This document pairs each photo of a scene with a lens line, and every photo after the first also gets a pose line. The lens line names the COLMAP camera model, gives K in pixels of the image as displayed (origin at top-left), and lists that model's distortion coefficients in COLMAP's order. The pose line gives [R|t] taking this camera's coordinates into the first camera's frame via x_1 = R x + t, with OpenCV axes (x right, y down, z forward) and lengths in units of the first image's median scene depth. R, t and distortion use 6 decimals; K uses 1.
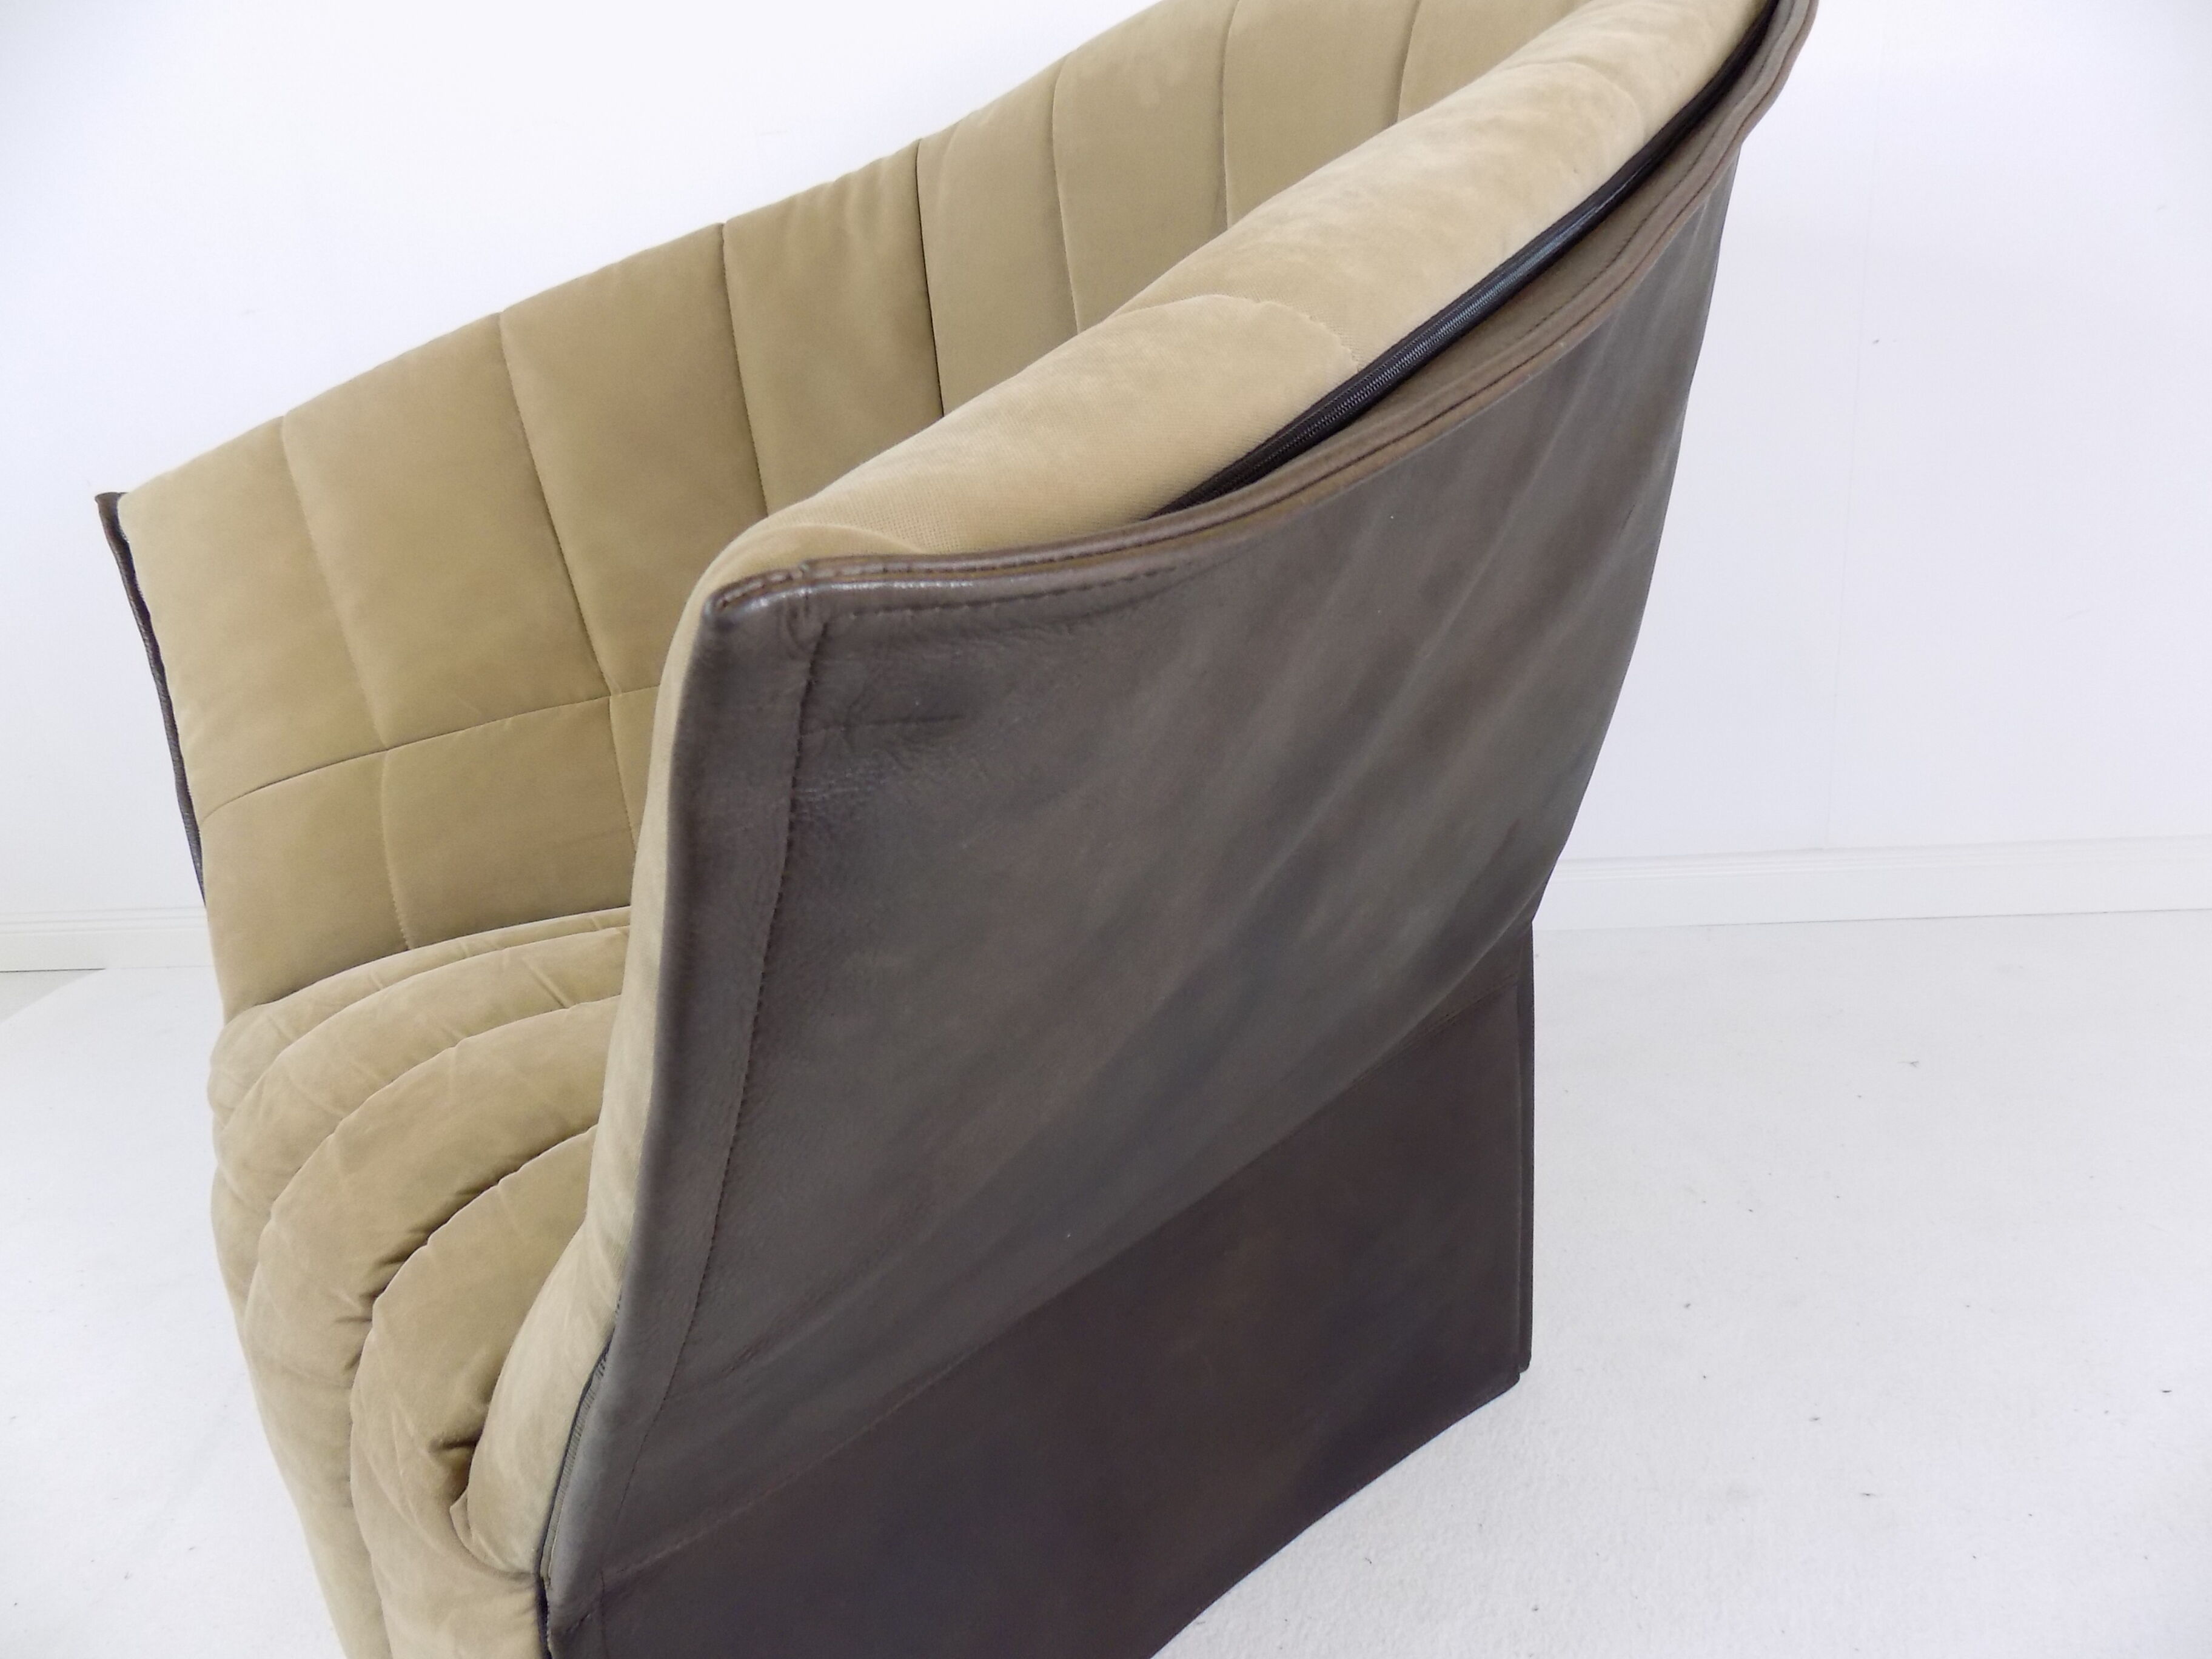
lens RADIAL K [[1505.3, 0, 1119.1], [0, 1505.3, 831.9], [0, 0, 1]] dist [-0.055211, 0.041629]
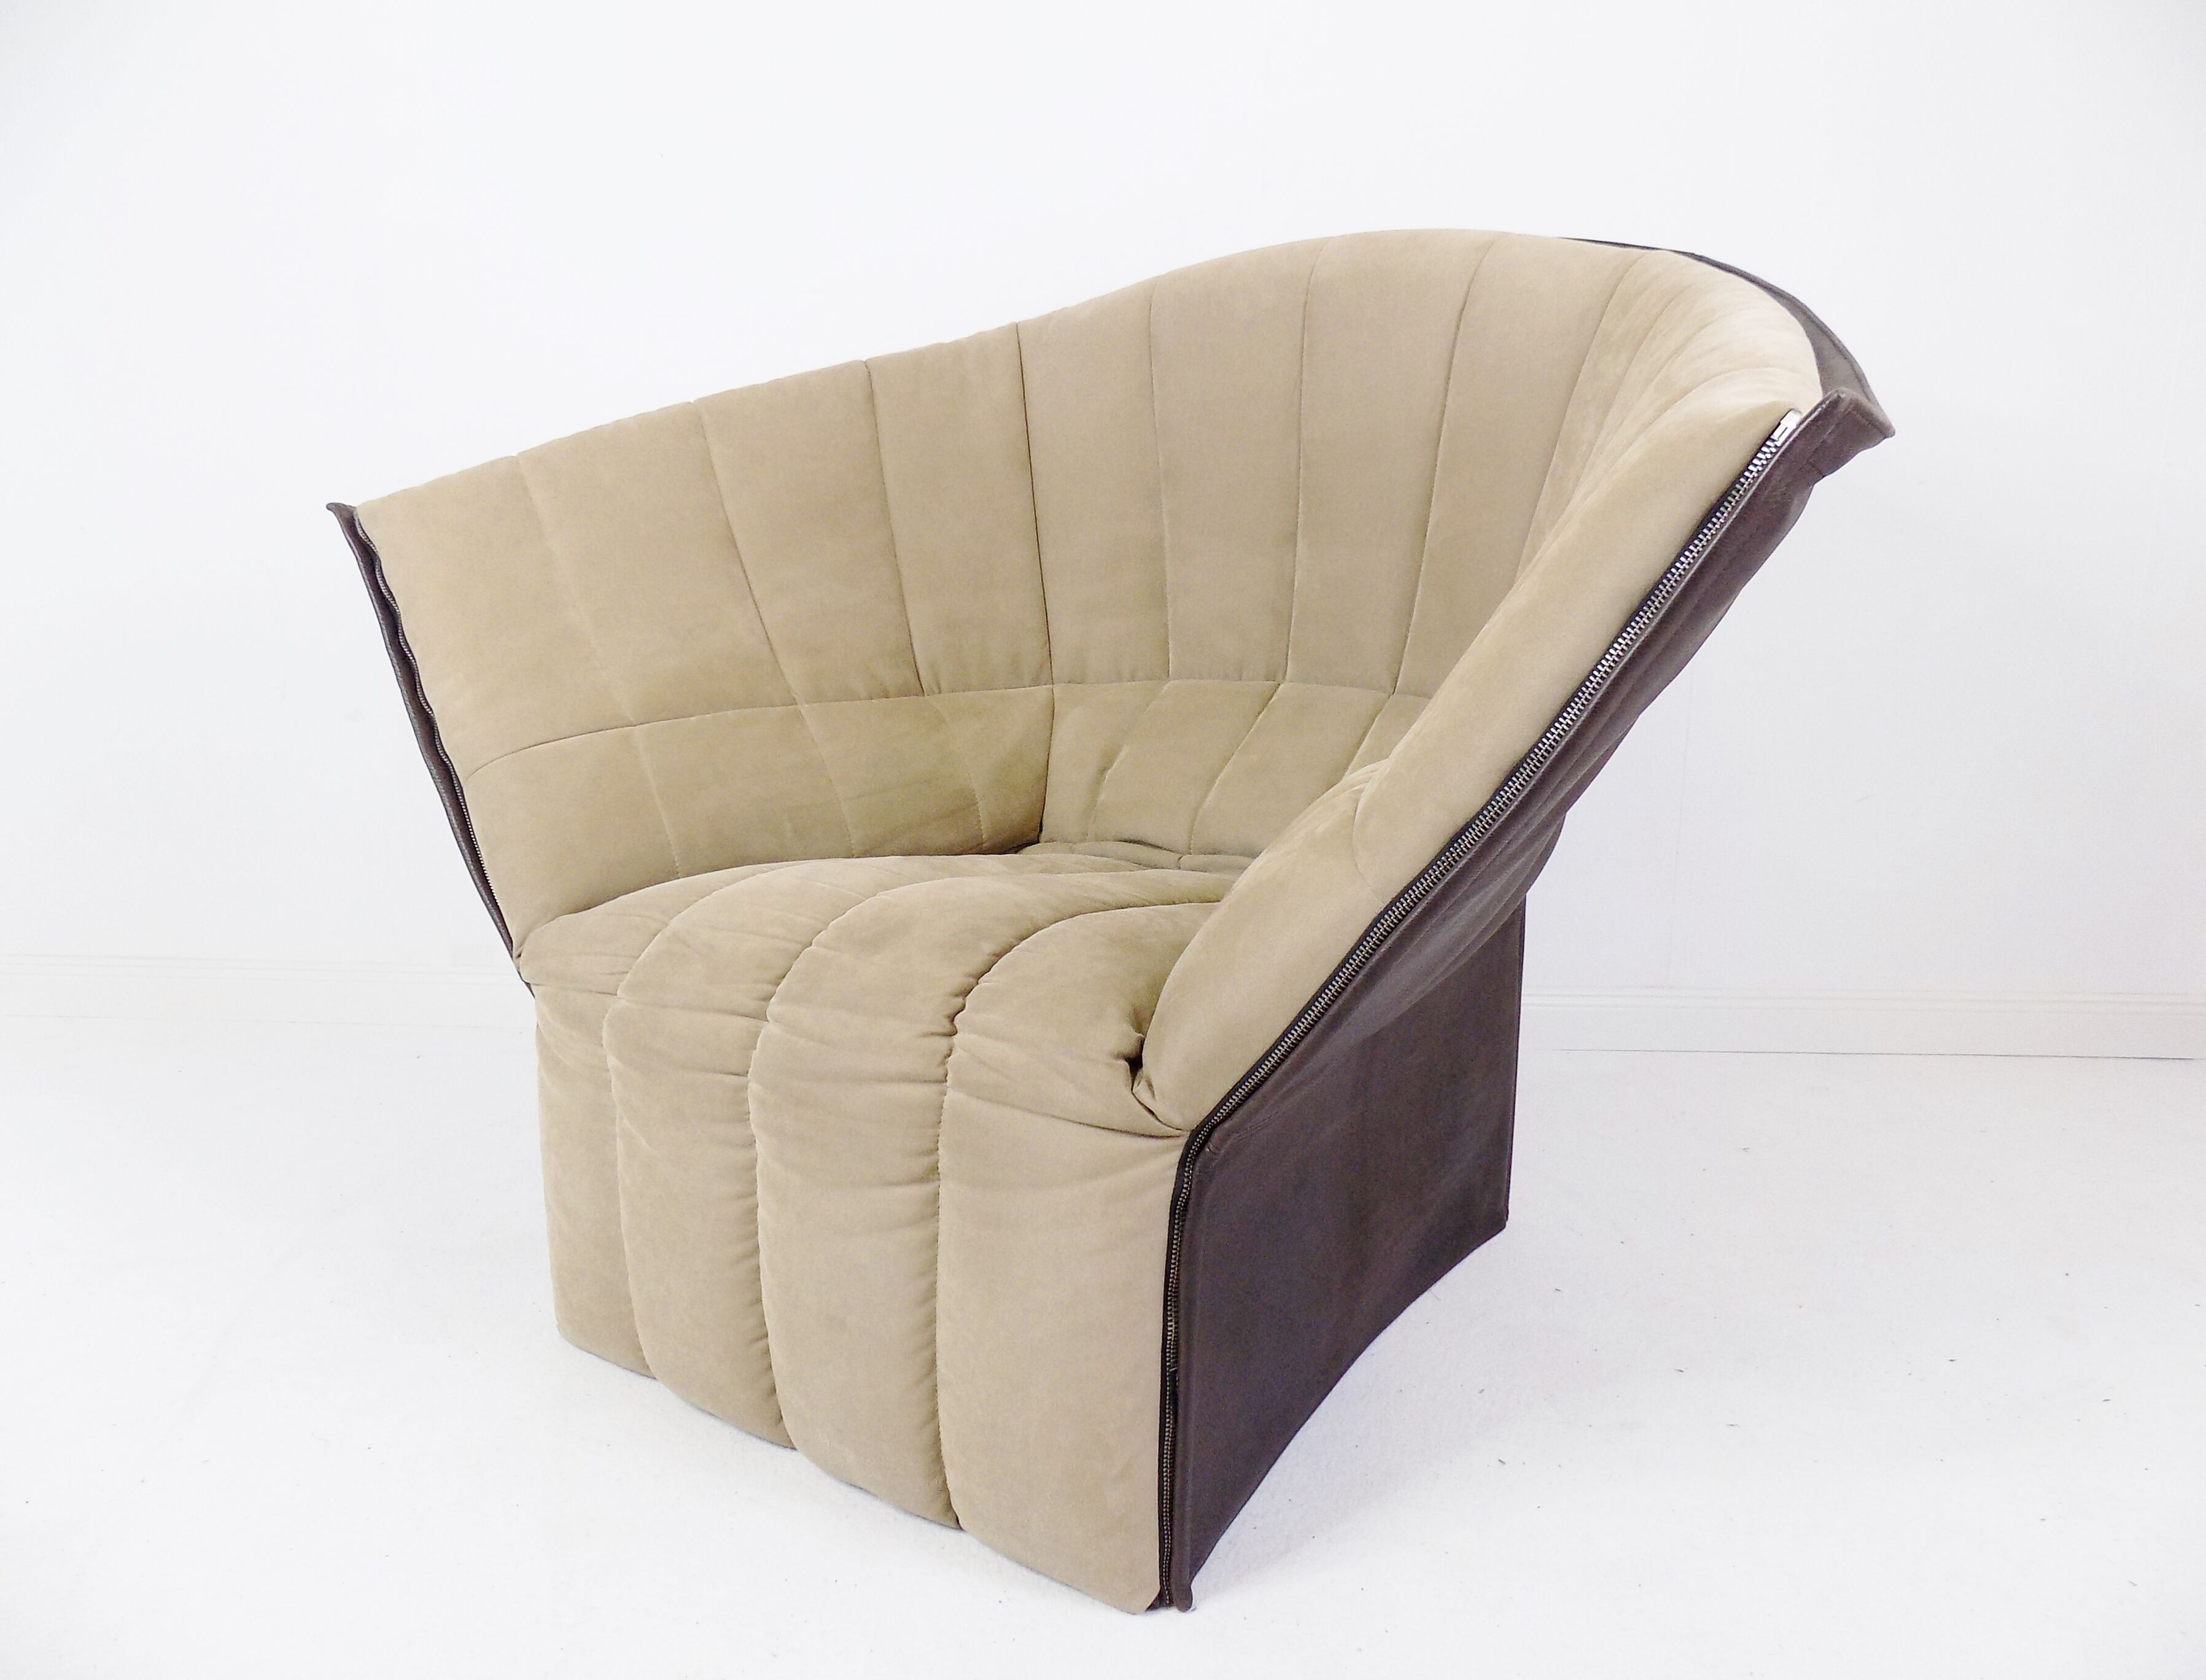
lens RADIAL K [[1578.3, 0, 1102.3], [0, 1578.3, 860.1], [0, 0, 1]] dist [-0.071742, 0.008473]
pose [[0.950020, 0.048027, 0.308474, -0.493662], [0.003550, 0.986370, -0.164503, 0.245069], [-0.312170, 0.157376, 0.936901, -0.256984]]
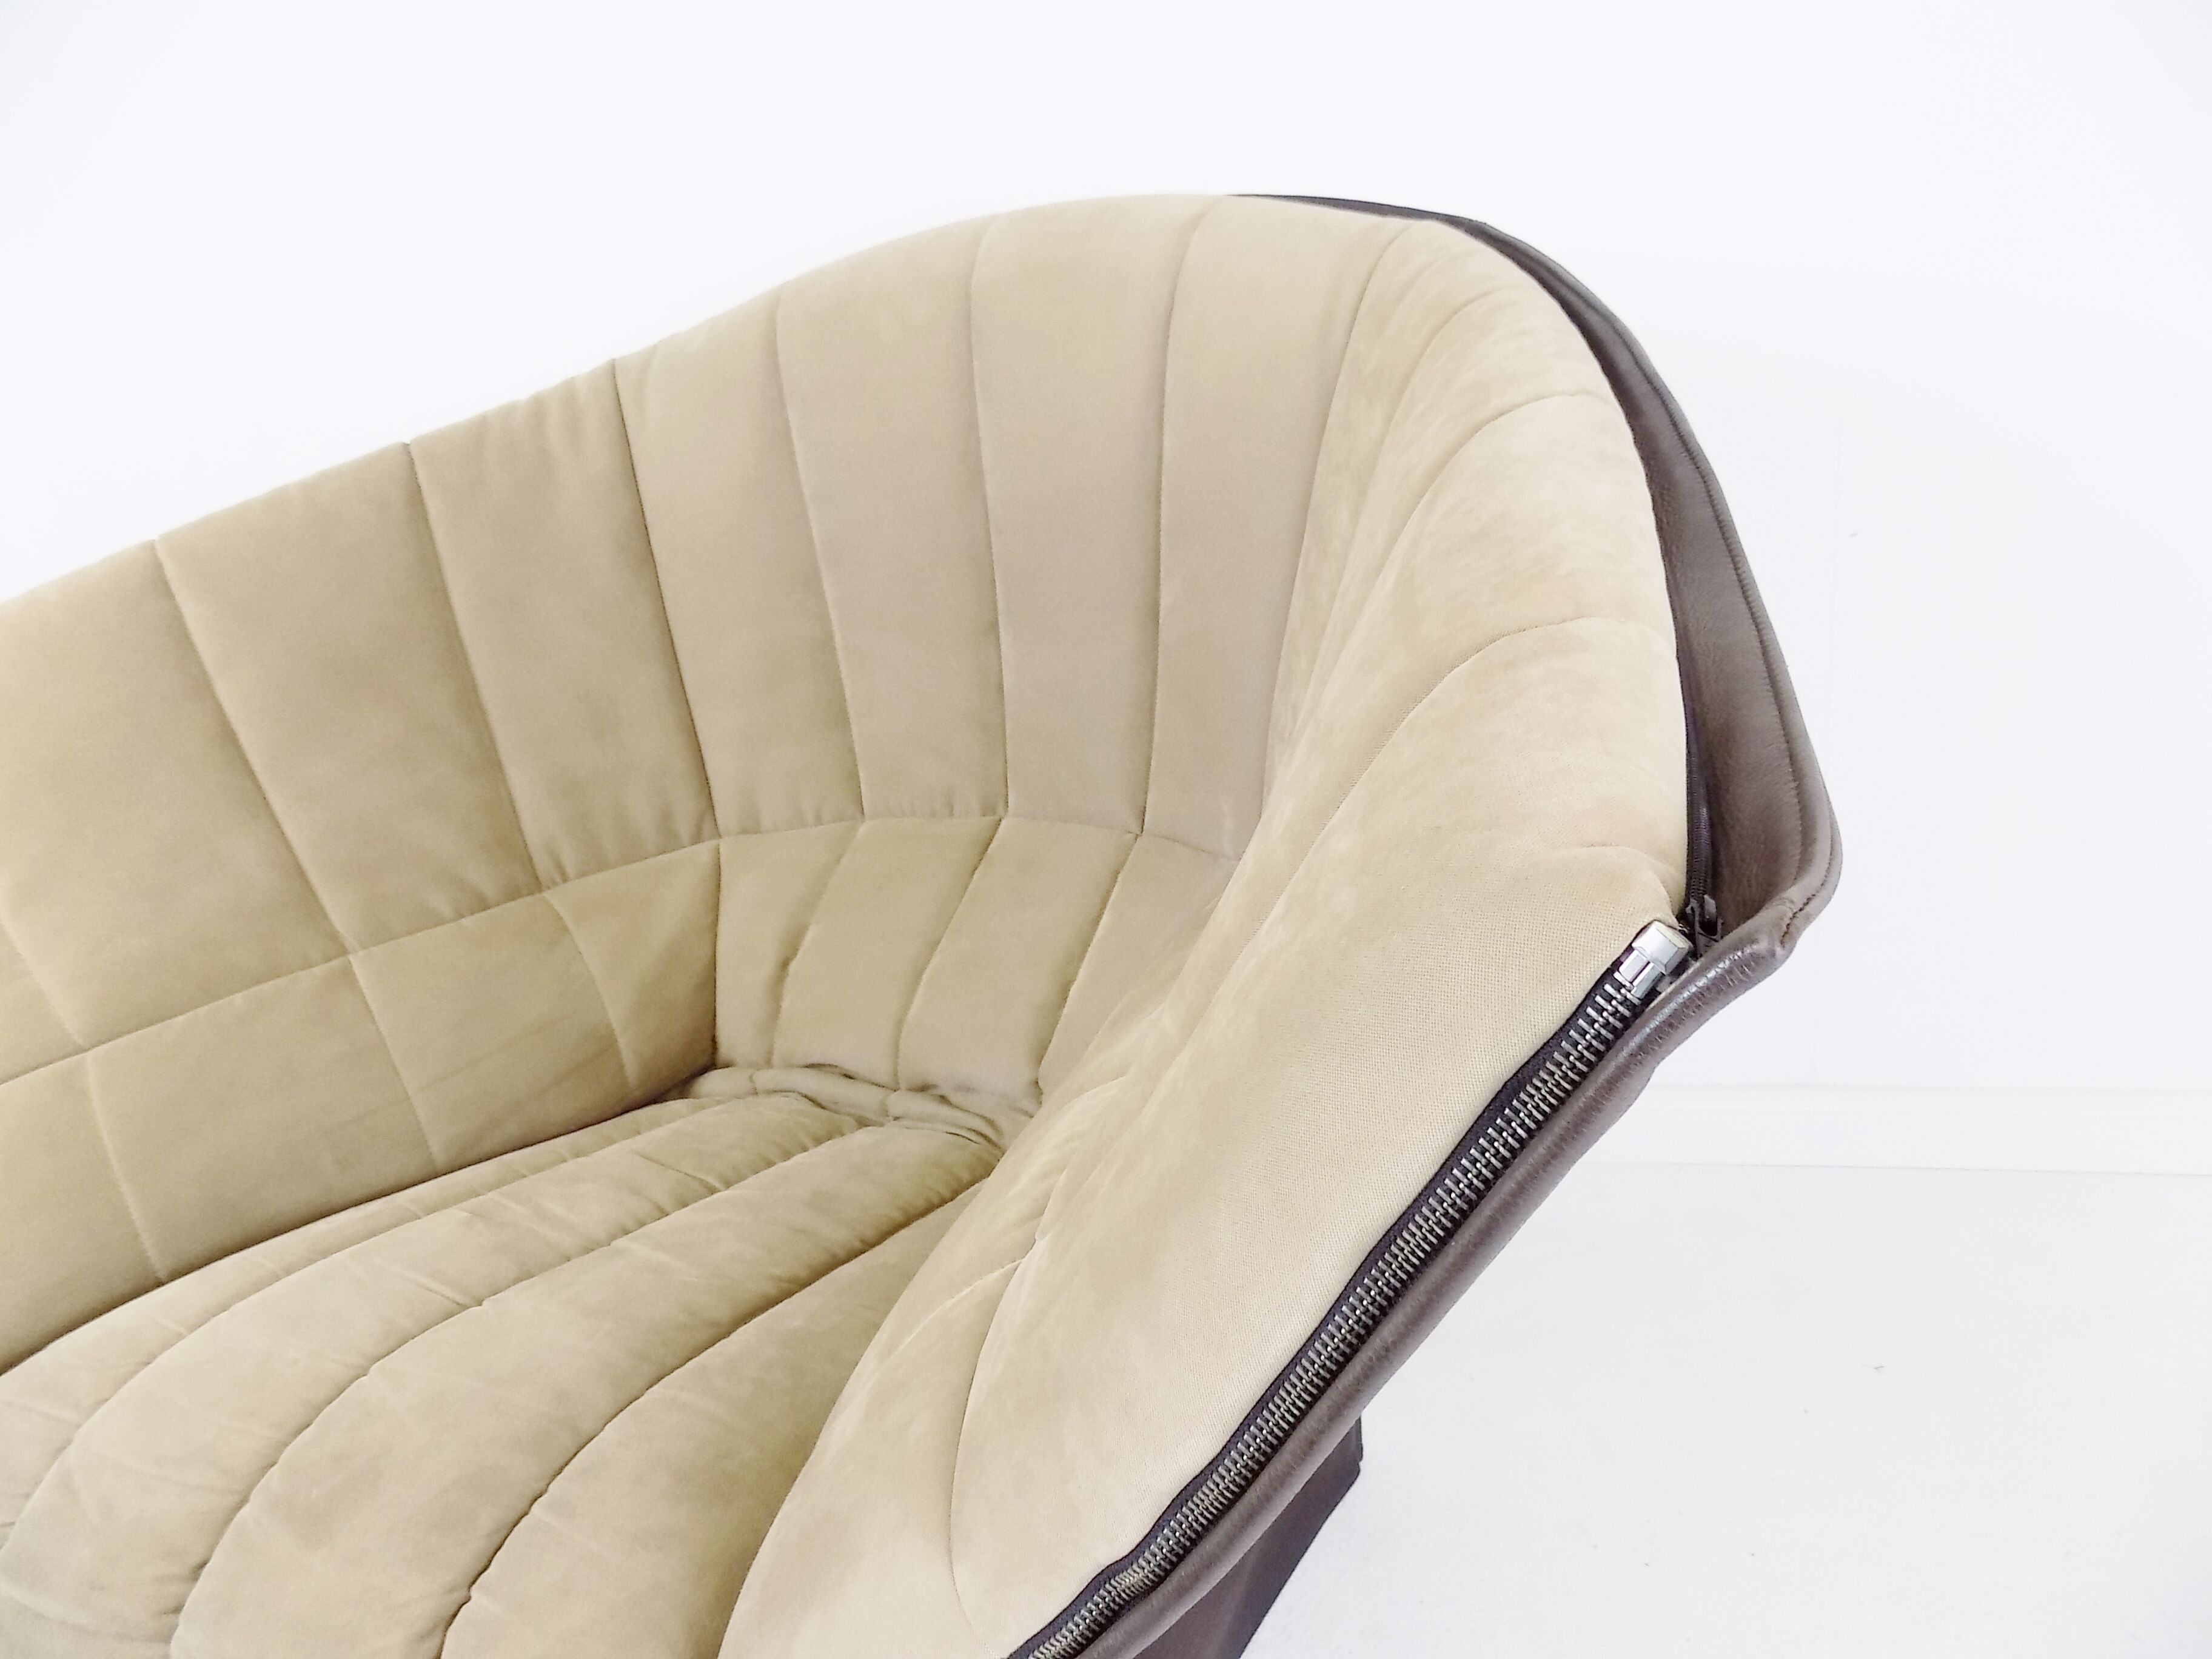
lens RADIAL K [[1505.3, 0, 1106.8], [0, 1505.3, 825.4], [0, 0, 1]] dist [-0.055211, 0.041629]
pose [[0.925418, -0.096470, 0.366462, -0.237848], [0.133242, 0.988138, -0.076348, -0.038309], [-0.354750, 0.119482, 0.927295, -0.007281]]
